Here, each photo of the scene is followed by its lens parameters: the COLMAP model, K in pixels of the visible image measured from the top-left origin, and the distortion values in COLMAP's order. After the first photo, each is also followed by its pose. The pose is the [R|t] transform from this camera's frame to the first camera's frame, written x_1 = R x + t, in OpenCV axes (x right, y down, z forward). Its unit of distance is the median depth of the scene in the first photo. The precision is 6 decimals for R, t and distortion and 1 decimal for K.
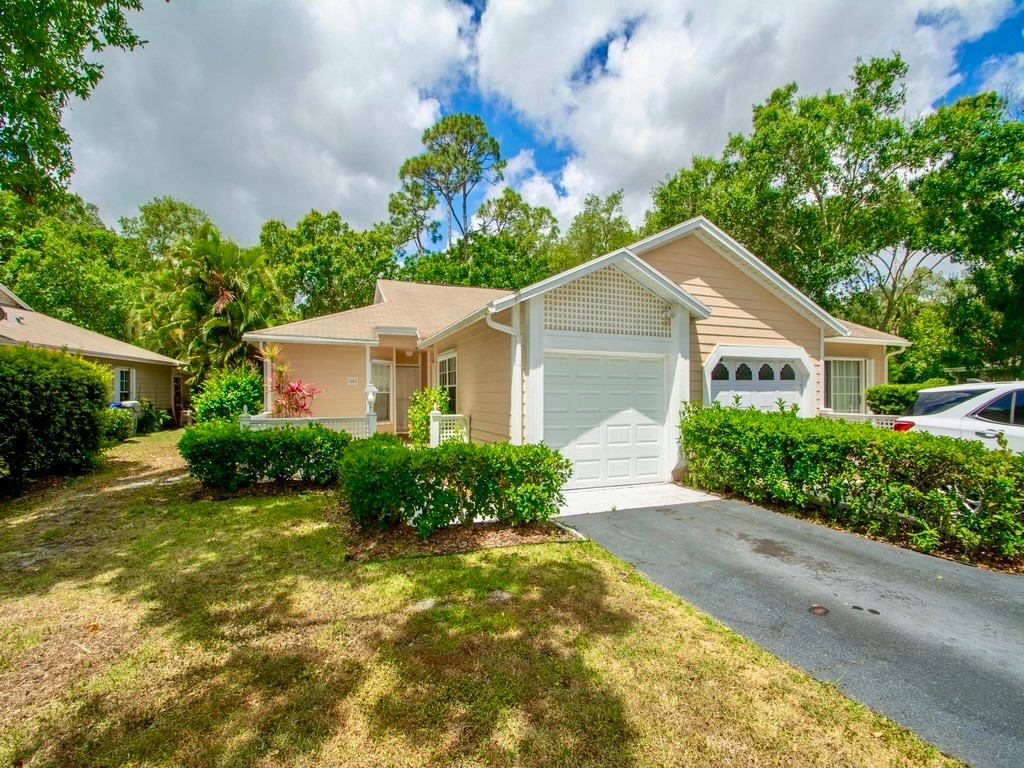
lens RADIAL K [[447.0, 0, 500.2], [0, 447.0, 390.8], [0, 0, 1]] dist [0.014948, -0.015259]
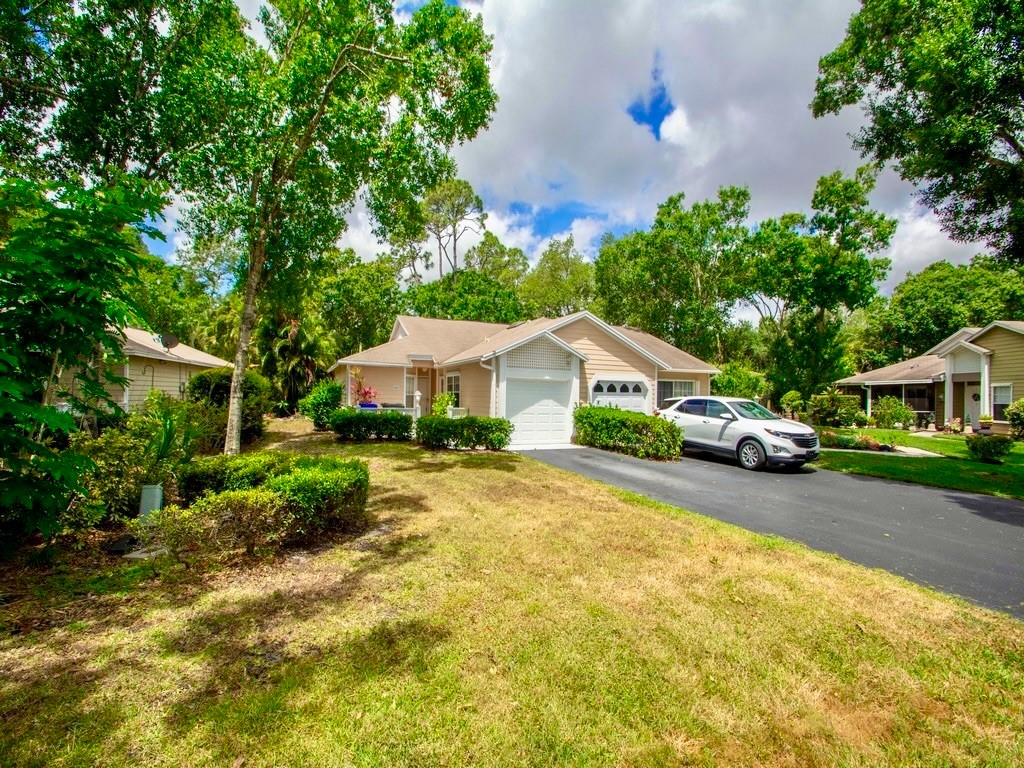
lens RADIAL K [[440.2, 0, 495.6], [0, 440.2, 407.3], [0, 0, 1]] dist [0.000113, -0.000376]
pose [[0.998828, 0.016279, 0.045586, -0.037893], [-0.017833, 0.999267, 0.033887, -0.014671], [-0.045001, -0.034660, 0.998385, -0.876437]]
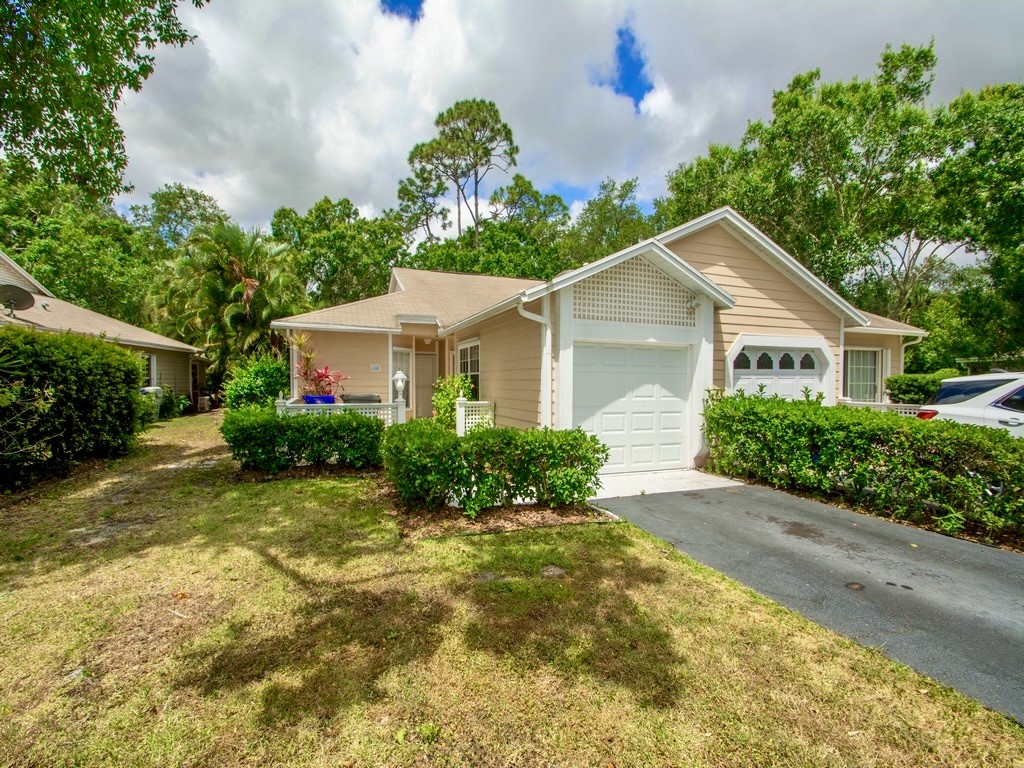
lens RADIAL K [[446.3, 0, 499.4], [0, 446.3, 391.7], [0, 0, 1]] dist [0.012332, -0.013802]
pose [[0.999945, 0.005315, -0.009045, -0.049730], [-0.005053, 0.999571, 0.028835, 0.001243], [0.009194, -0.028788, 0.999543, -0.021366]]
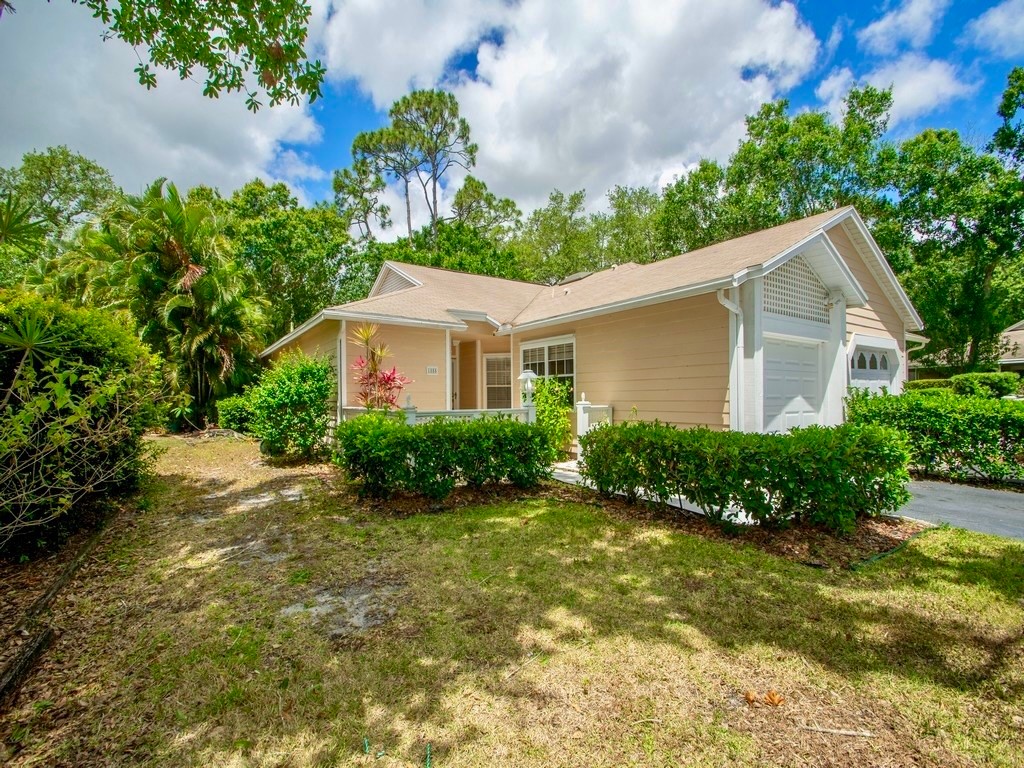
lens RADIAL K [[454.2, 0, 498.1], [0, 454.2, 395.2], [0, 0, 1]] dist [0.009526, -0.013894]
pose [[0.975533, -0.006230, 0.219765, -0.521709], [0.005154, 0.999972, 0.005469, 0.027619], [-0.219793, -0.004202, 0.975538, 0.156407]]
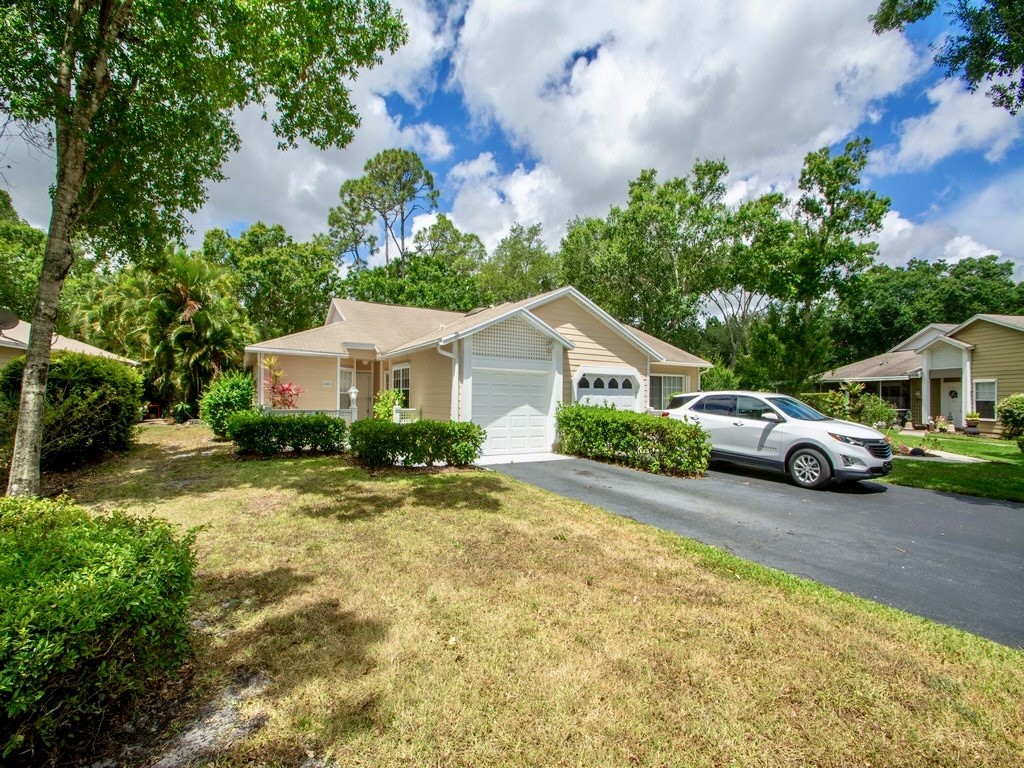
lens RADIAL K [[447.3, 0, 498.2], [0, 447.3, 392.5], [0, 0, 1]] dist [0.014390, -0.016654]
pose [[0.986834, 0.015000, 0.161041, -0.056585], [-0.014407, 0.999884, -0.004849, 0.003525], [-0.161095, 0.002465, 0.986936, -0.496506]]
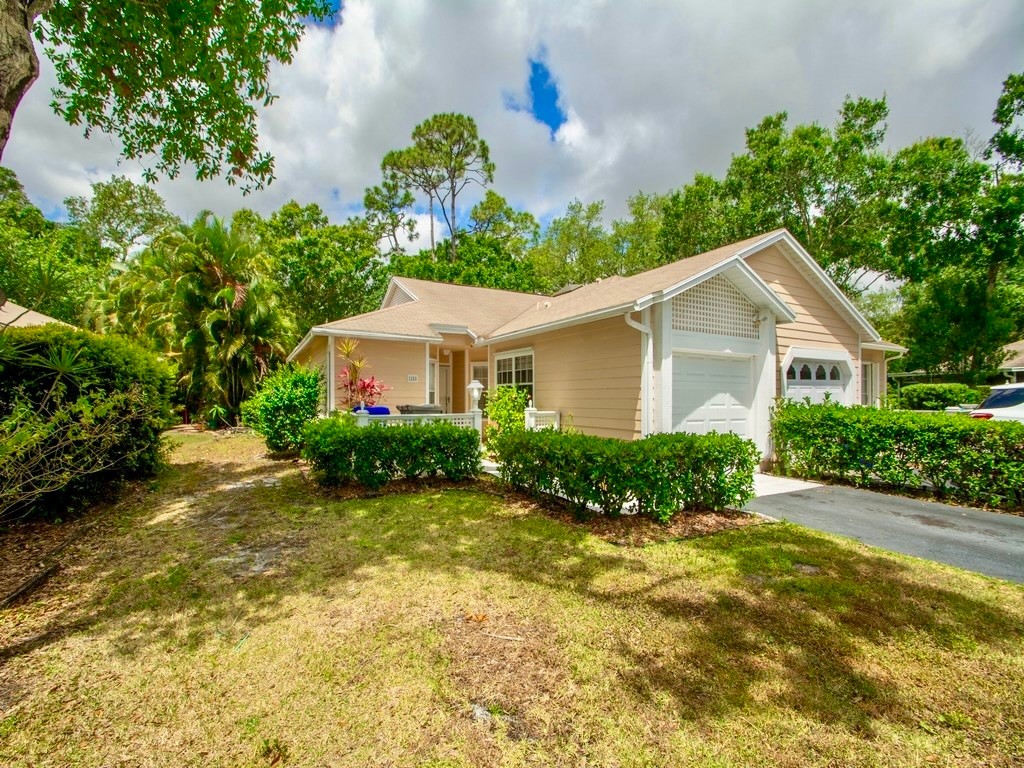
lens RADIAL K [[447.3, 0, 498.2], [0, 447.3, 392.5], [0, 0, 1]] dist [0.014390, -0.016654]
pose [[0.991153, 0.003502, 0.132676, -0.359509], [-0.003162, 0.999991, -0.002774, 0.014138], [-0.132685, 0.002330, 0.991156, 0.005706]]
